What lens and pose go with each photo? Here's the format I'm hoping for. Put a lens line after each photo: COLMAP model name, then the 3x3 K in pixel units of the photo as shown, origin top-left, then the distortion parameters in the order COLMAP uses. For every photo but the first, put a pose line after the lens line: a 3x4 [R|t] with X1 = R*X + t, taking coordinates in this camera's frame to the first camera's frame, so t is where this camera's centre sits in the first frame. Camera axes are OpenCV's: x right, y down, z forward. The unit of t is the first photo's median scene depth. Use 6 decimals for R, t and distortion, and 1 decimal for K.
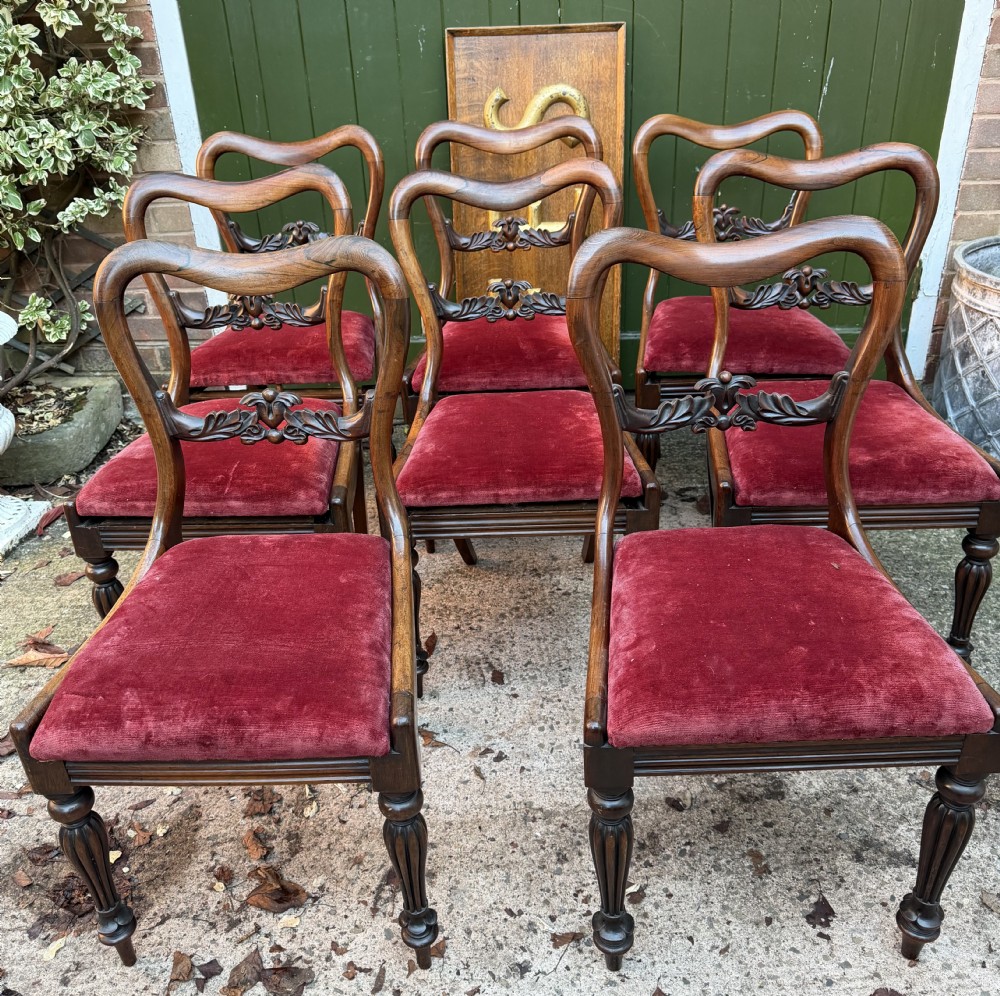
lens RADIAL K [[980.6, 0, 494.3], [0, 980.6, 492.6], [0, 0, 1]] dist [-0.004004, 0.000000]
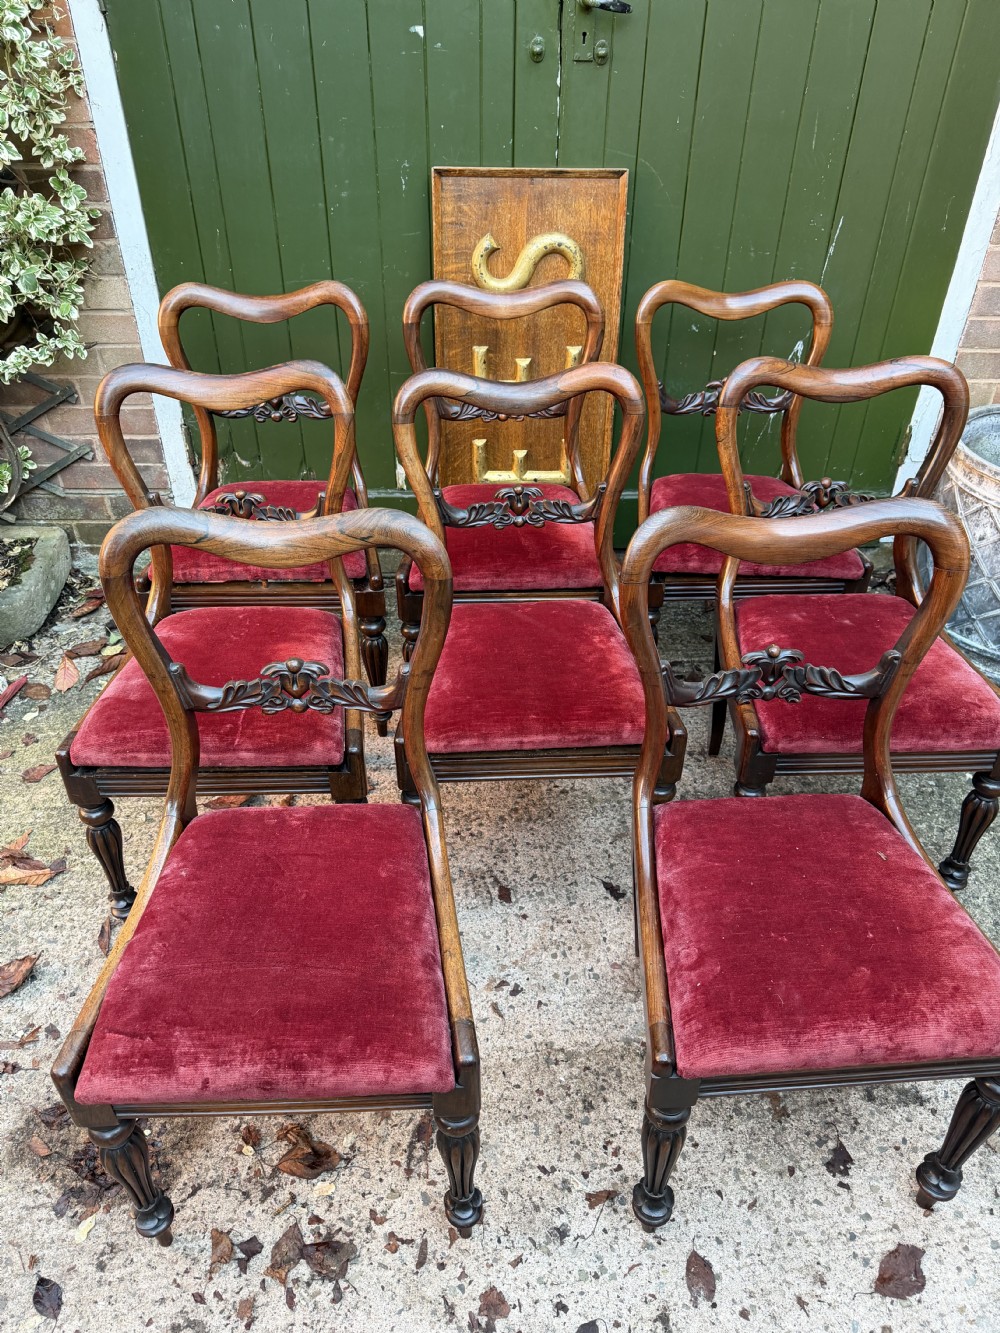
lens RADIAL K [[979.2, 0, 494.7], [0, 979.2, 666.6], [0, 0, 1]] dist [-0.002890, -0.007215]
pose [[0.996134, -0.003178, 0.087792, -0.108653], [-0.008372, 0.991362, 0.130886, -0.199387], [-0.087449, -0.131115, 0.987503, 0.060188]]
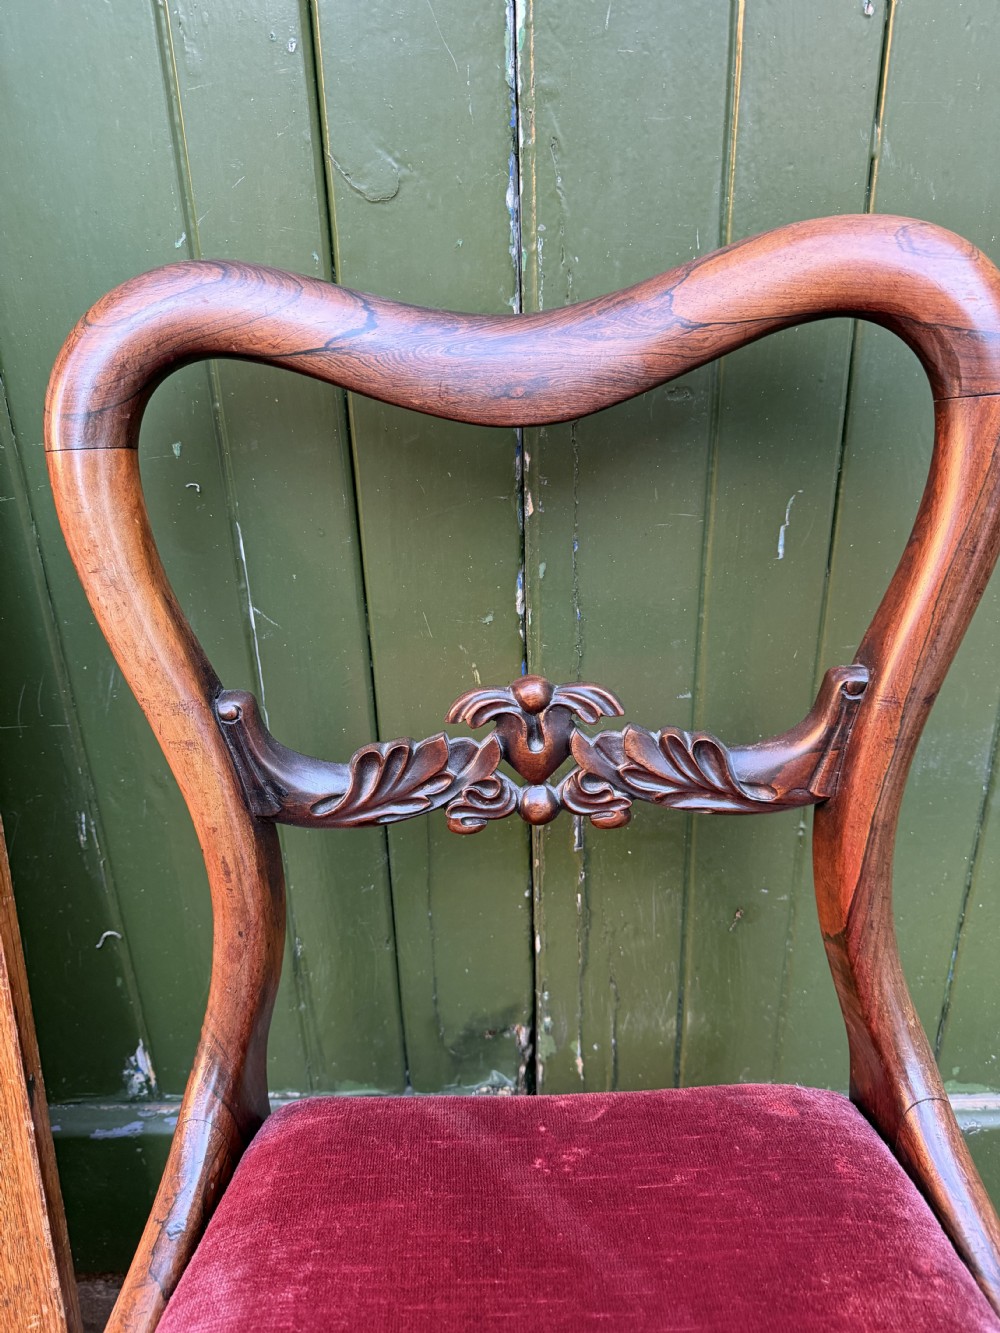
lens RADIAL K [[993.7, 0, 496.3], [0, 993.7, 662.5], [0, 0, 1]] dist [-0.024462, -0.000903]
pose [[0.999849, 0.008946, 0.014899, 0.000999], [-0.006970, 0.991779, -0.127772, -0.223037], [-0.015920, 0.127648, 0.991692, 0.874533]]
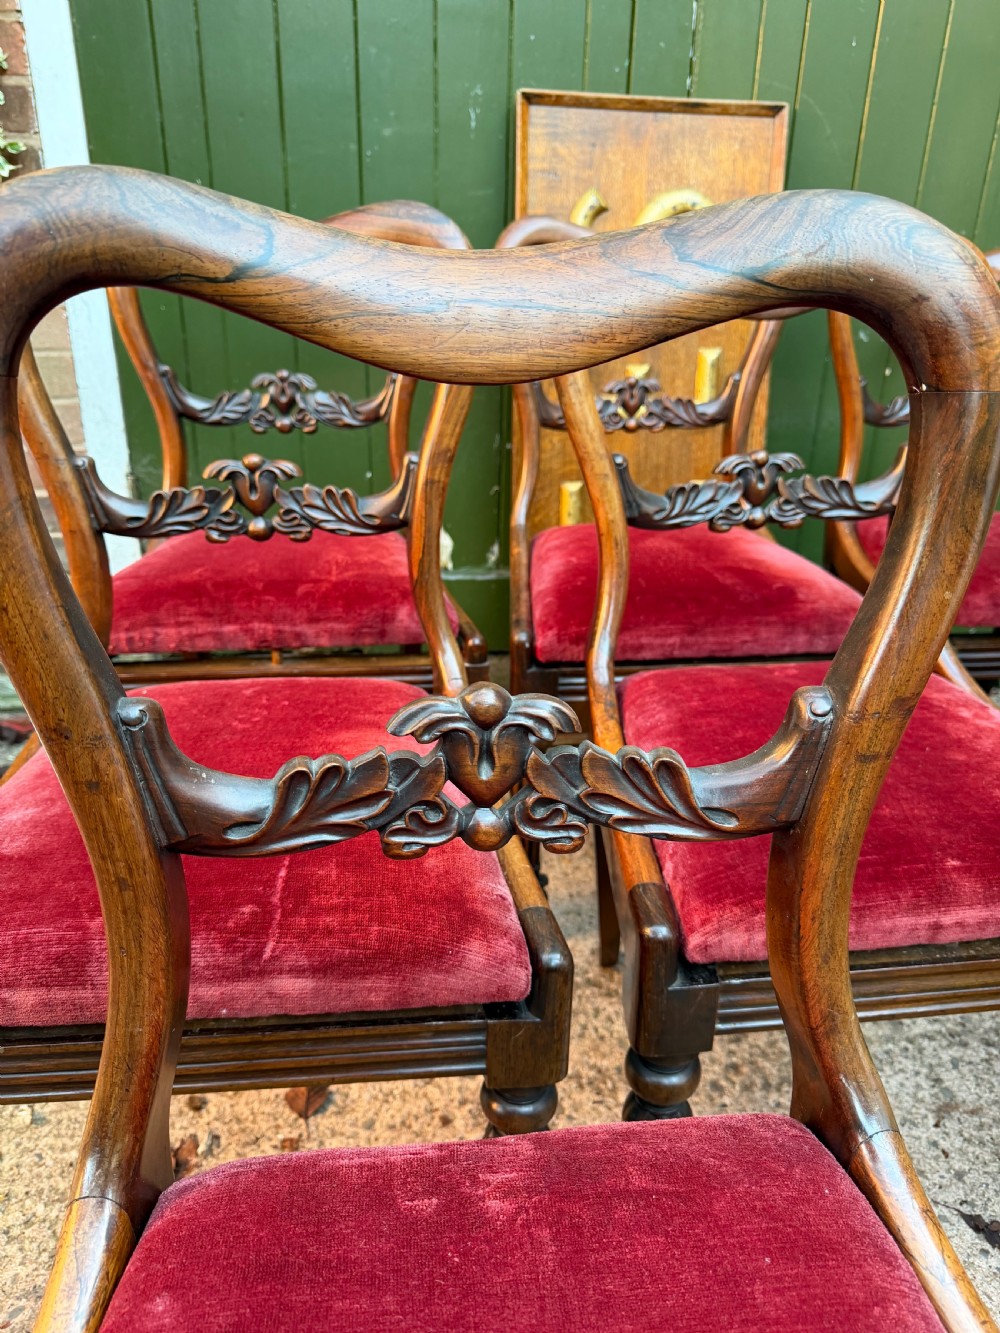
lens RADIAL K [[979.2, 0, 500.1], [0, 979.2, 640.8], [0, 0, 1]] dist [-0.002890, -0.007215]
pose [[0.985722, -0.001117, 0.168375, -0.250133], [0.018331, 0.994746, -0.100717, -0.079190], [-0.167378, 0.102365, 0.980564, 0.615824]]
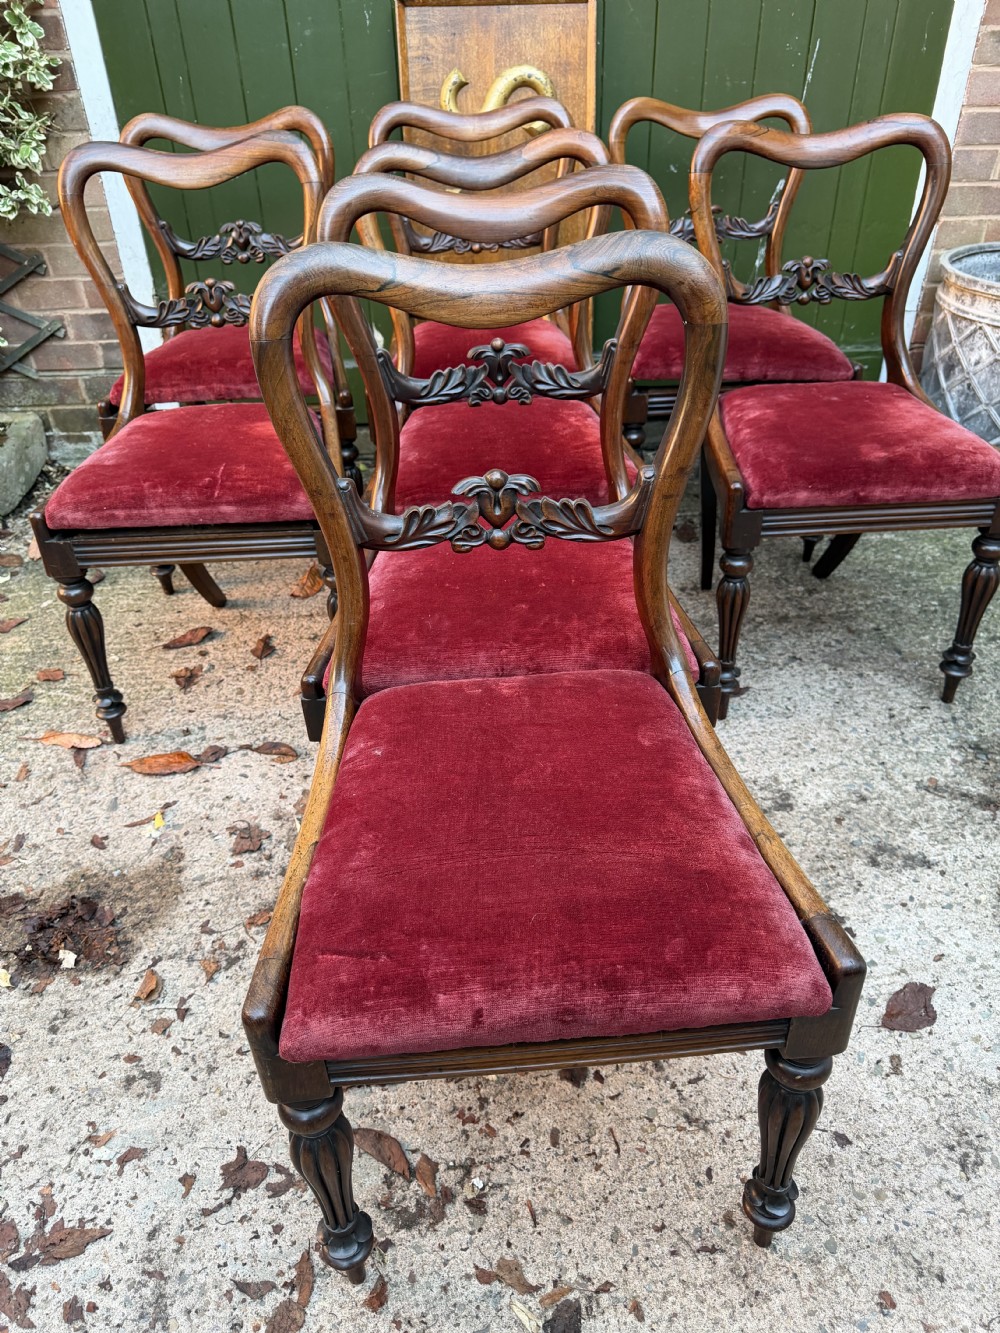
lens RADIAL K [[979.2, 0, 500.6], [0, 979.2, 679.1], [0, 0, 1]] dist [-0.002890, -0.007215]
pose [[0.996375, -0.033789, 0.078078, -0.066500], [0.024816, 0.993266, 0.113168, 0.064434], [-0.081376, -0.110820, 0.990503, 0.072698]]
